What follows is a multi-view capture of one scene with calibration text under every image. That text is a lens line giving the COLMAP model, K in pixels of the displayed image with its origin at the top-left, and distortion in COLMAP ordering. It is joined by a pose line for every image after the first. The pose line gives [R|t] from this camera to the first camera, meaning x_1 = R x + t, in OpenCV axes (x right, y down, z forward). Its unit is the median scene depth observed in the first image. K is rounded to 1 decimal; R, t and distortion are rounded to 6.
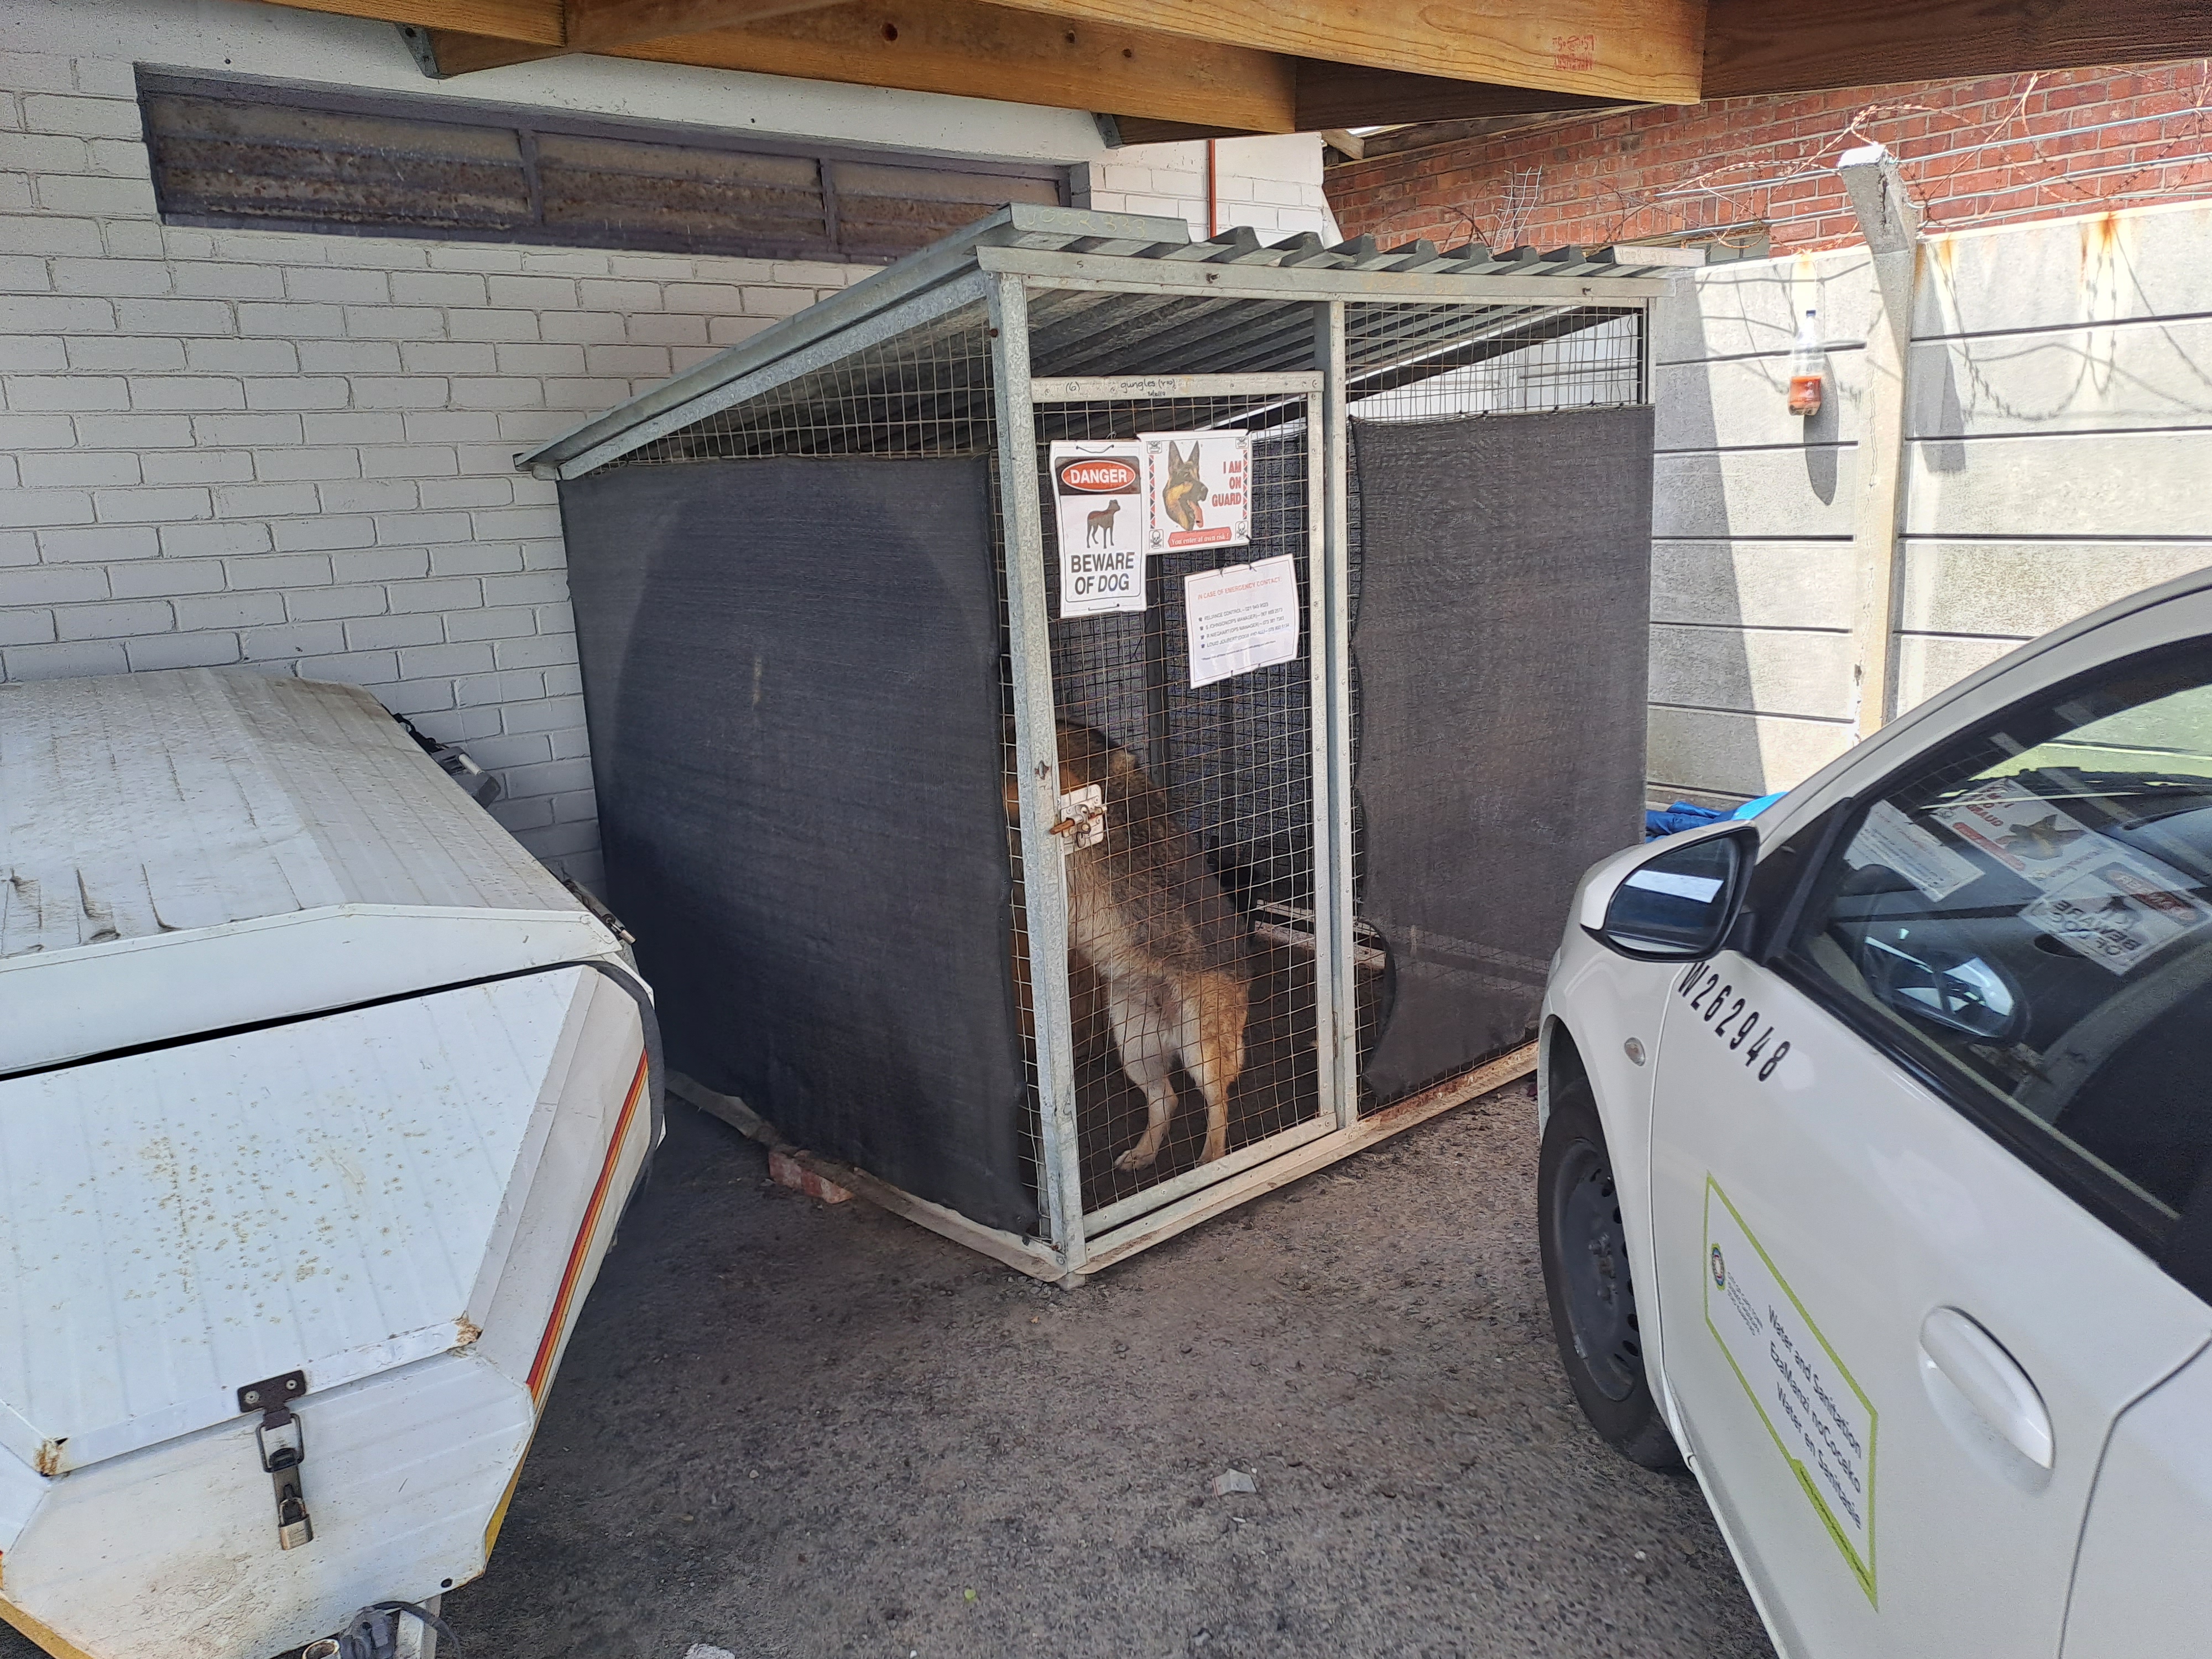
lens RADIAL K [[1574.8, 0, 1106.0], [0, 1574.8, 829.5], [0, 0, 1]] dist [0.040199, -0.003783]
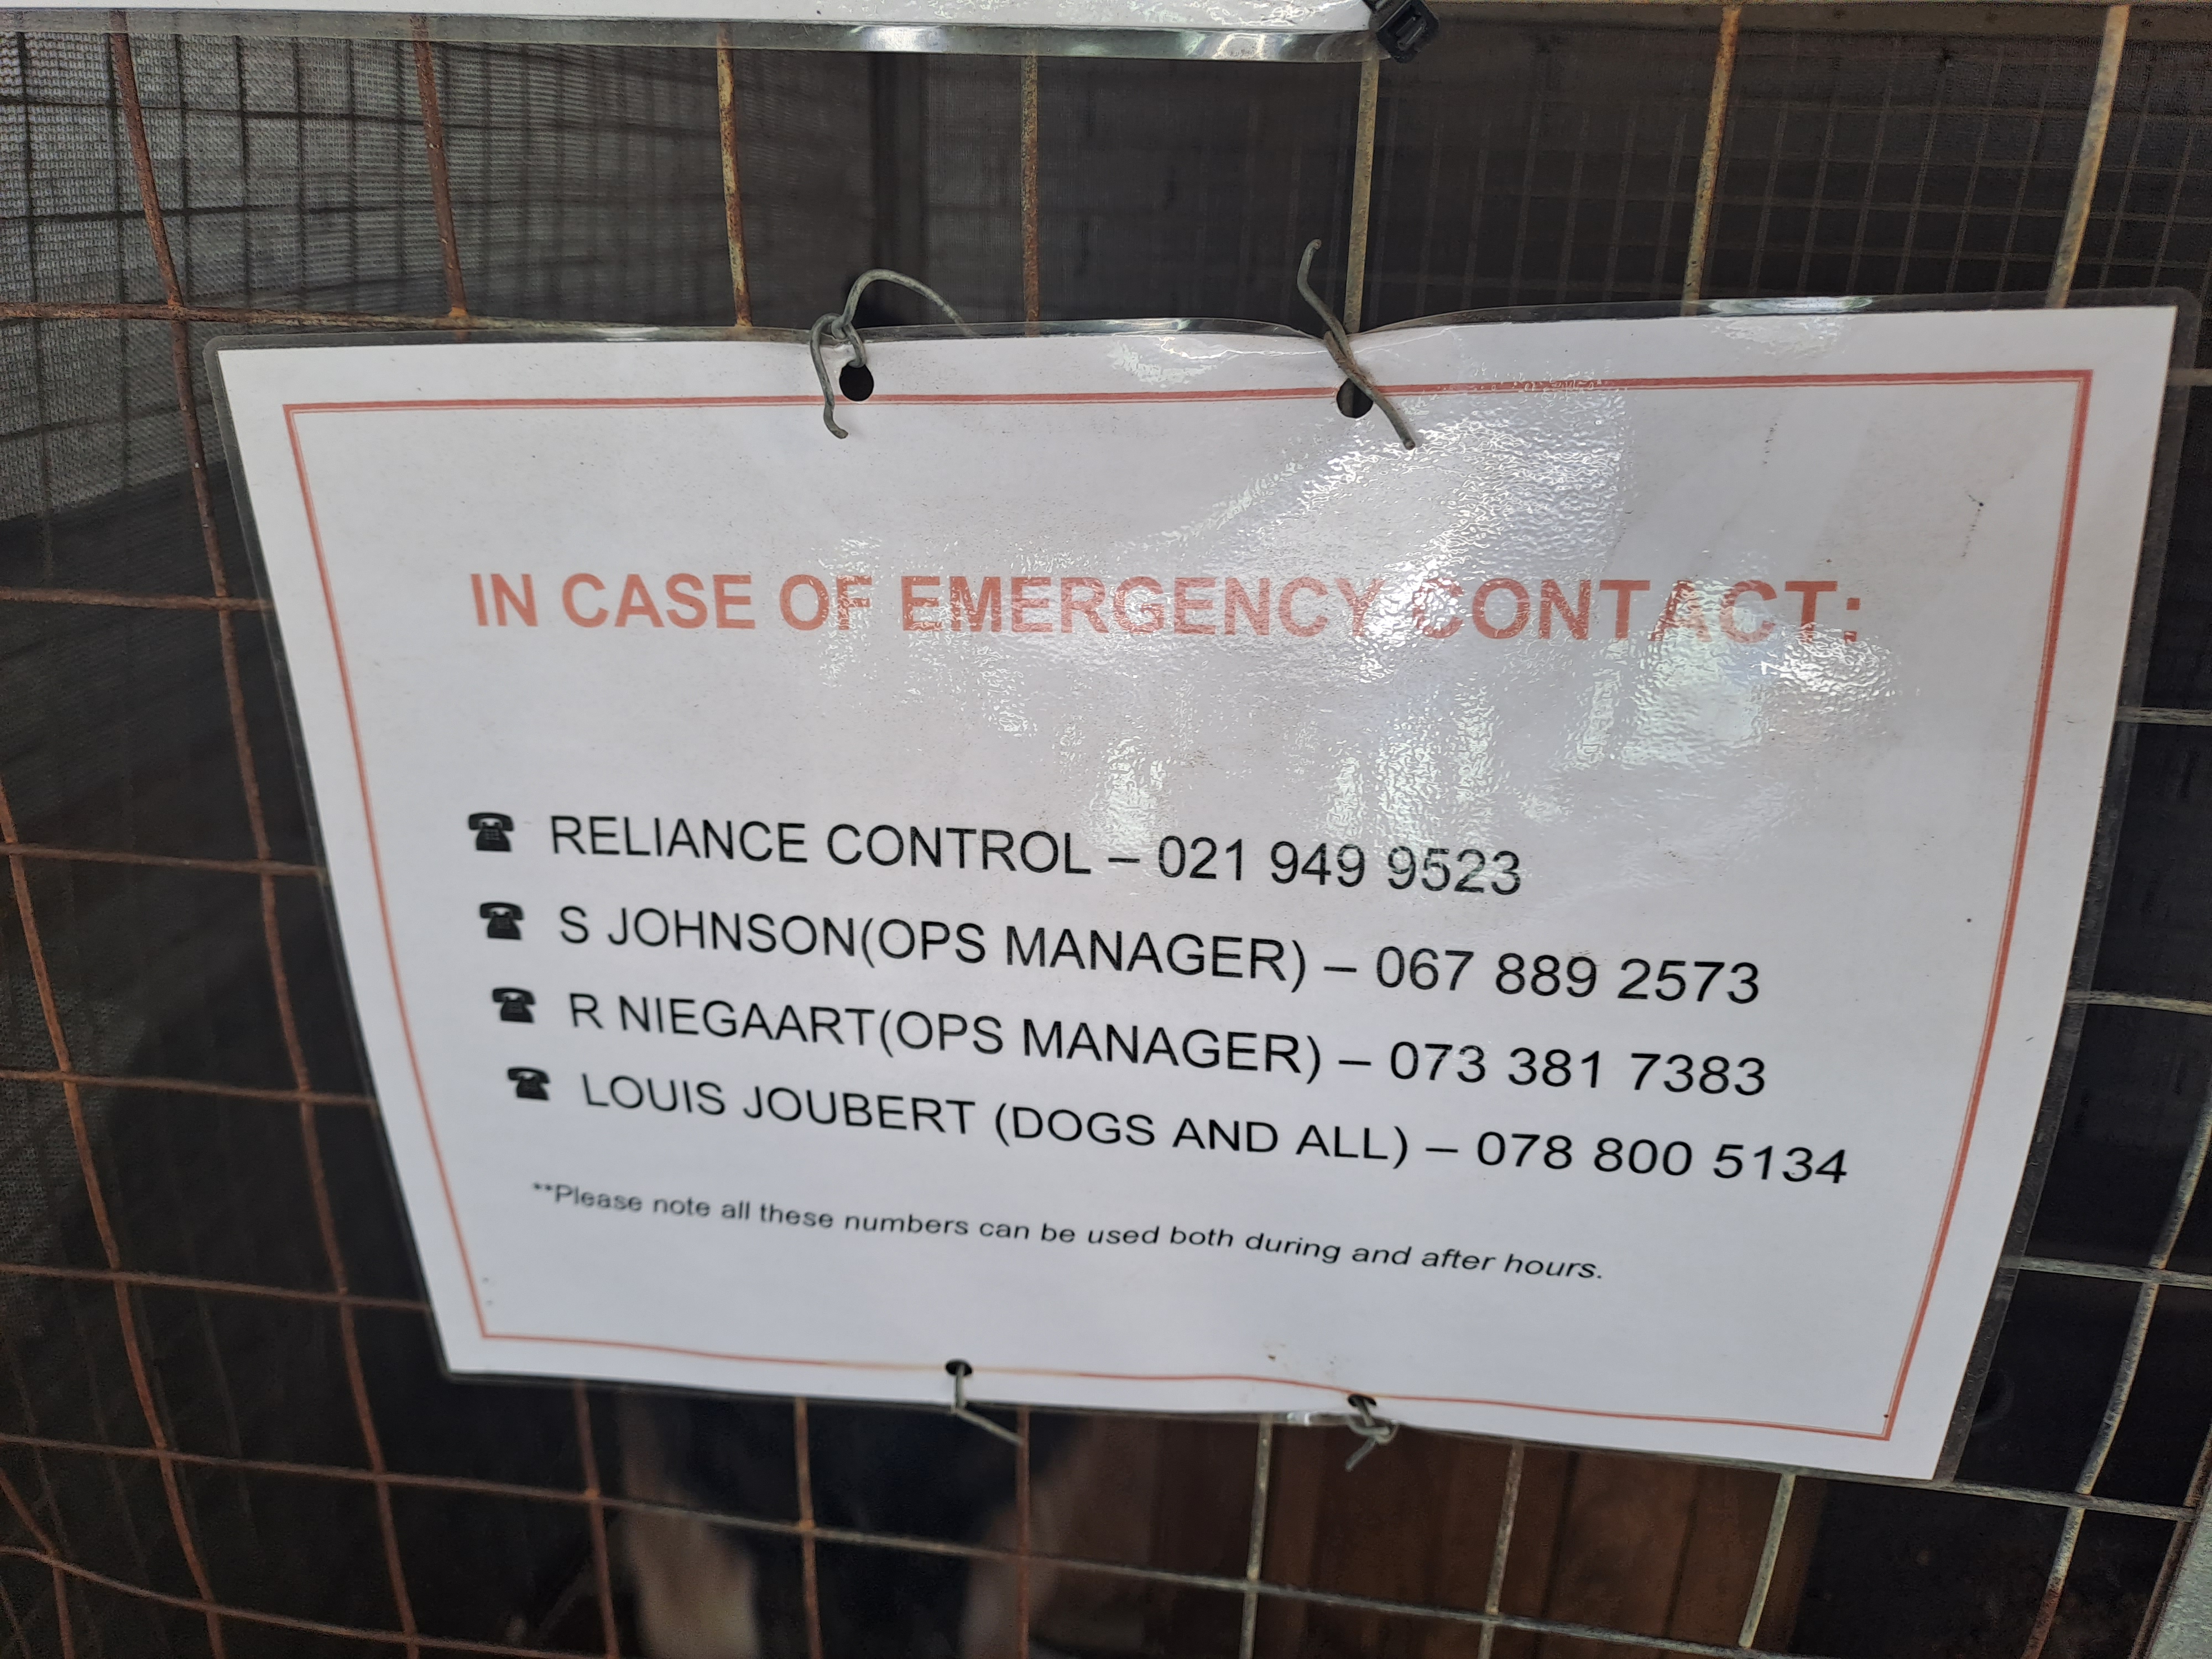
lens RADIAL K [[1574.8, 0, 1106.0], [0, 1574.8, 829.5], [0, 0, 1]] dist [0.040199, -0.003783]
pose [[0.645496, 0.351582, -0.678031, 0.147590], [-0.235719, 0.936117, 0.261000, -0.166087], [0.726479, -0.008650, 0.687134, 0.955039]]
